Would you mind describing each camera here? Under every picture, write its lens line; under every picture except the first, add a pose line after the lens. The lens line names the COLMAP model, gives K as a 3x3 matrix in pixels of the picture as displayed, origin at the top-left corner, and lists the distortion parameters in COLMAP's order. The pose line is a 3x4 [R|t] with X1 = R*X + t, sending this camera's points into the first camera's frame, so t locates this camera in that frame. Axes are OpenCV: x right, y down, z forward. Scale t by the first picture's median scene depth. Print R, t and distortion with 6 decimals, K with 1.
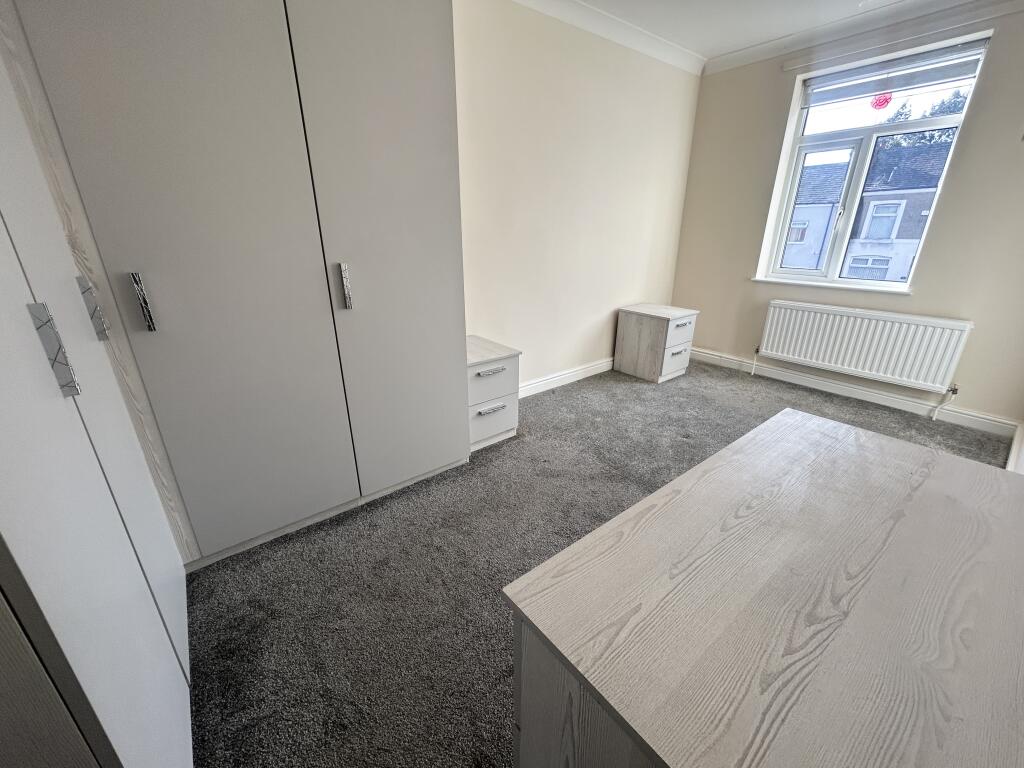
lens RADIAL K [[414.3, 0, 510.6], [0, 414.3, 379.1], [0, 0, 1]] dist [-0.001959, 0.000959]
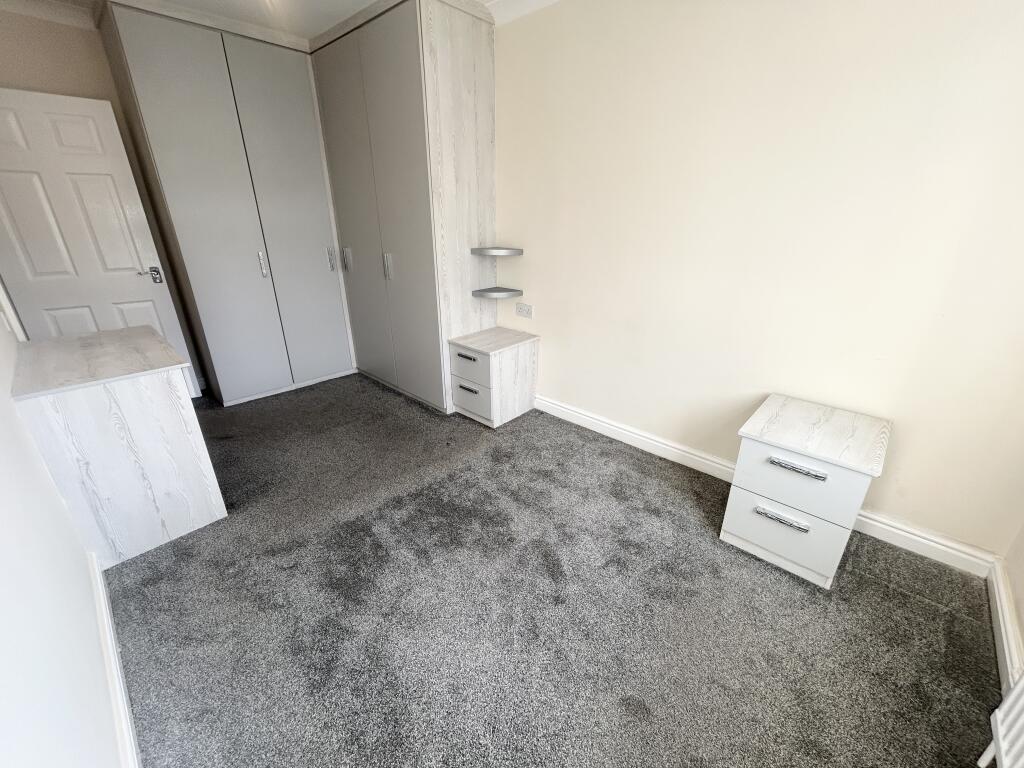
lens RADIAL K [[414.3, 0, 513.7], [0, 414.3, 380.4], [0, 0, 1]] dist [-0.001959, 0.000959]
pose [[0.139876, 0.370432, -0.918267, 0.657536], [-0.336537, 0.889962, 0.307750, -0.222692], [0.931224, 0.265984, 0.249149, 0.499571]]
